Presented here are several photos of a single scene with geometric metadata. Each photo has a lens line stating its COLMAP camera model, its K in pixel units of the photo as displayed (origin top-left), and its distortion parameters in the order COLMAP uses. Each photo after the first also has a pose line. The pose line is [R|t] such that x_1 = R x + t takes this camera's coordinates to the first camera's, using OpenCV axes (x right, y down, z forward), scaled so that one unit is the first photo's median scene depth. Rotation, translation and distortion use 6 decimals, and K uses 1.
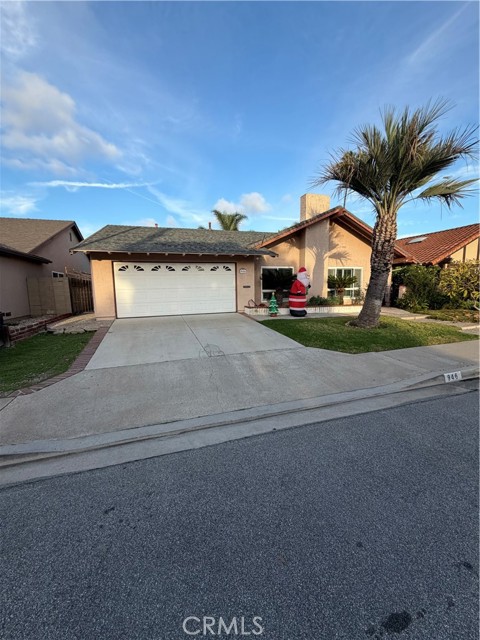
lens RADIAL K [[255.6, 0, 240.0], [0, 255.6, 320.0], [0, 0, 1]] dist [-0.001718, -0.000160]
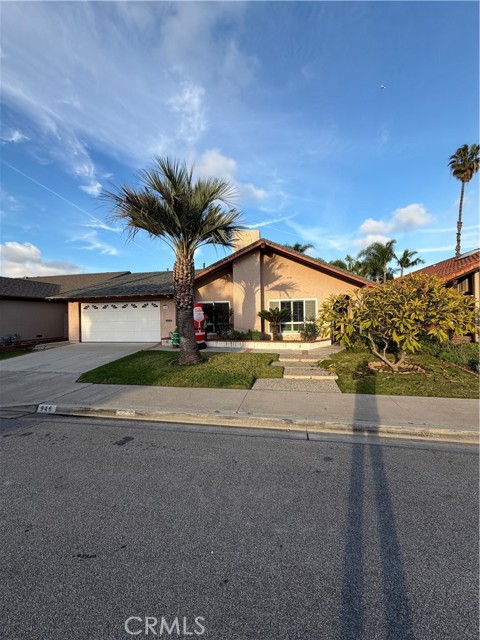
lens RADIAL K [[259.5, 0, 236.8], [0, 259.5, 331.1], [0, 0, 1]] dist [0.009915, -0.000005]
pose [[0.872916, 0.028786, -0.487021, 1.036233], [-0.061654, 0.996763, -0.051590, -0.048310], [0.483960, 0.075060, 0.871865, 0.150477]]
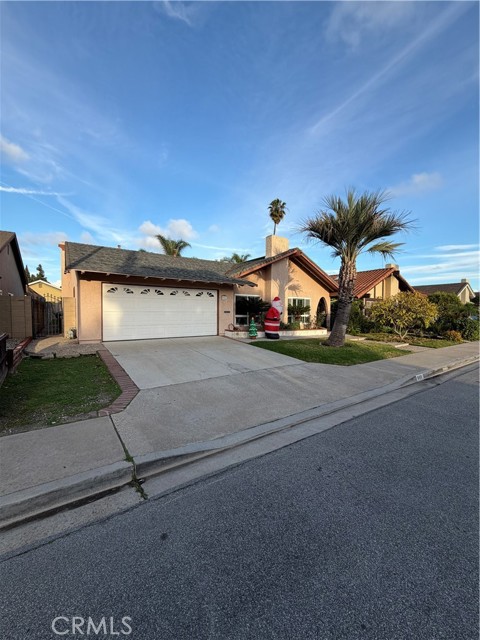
lens RADIAL K [[254.7, 0, 239.7], [0, 254.7, 323.7], [0, 0, 1]] dist [0.001131, -0.000094]
pose [[0.957809, 0.012450, 0.287136, -0.279700], [0.011191, 0.996688, -0.080549, 0.009889], [-0.287188, 0.080364, 0.954497, -0.060311]]
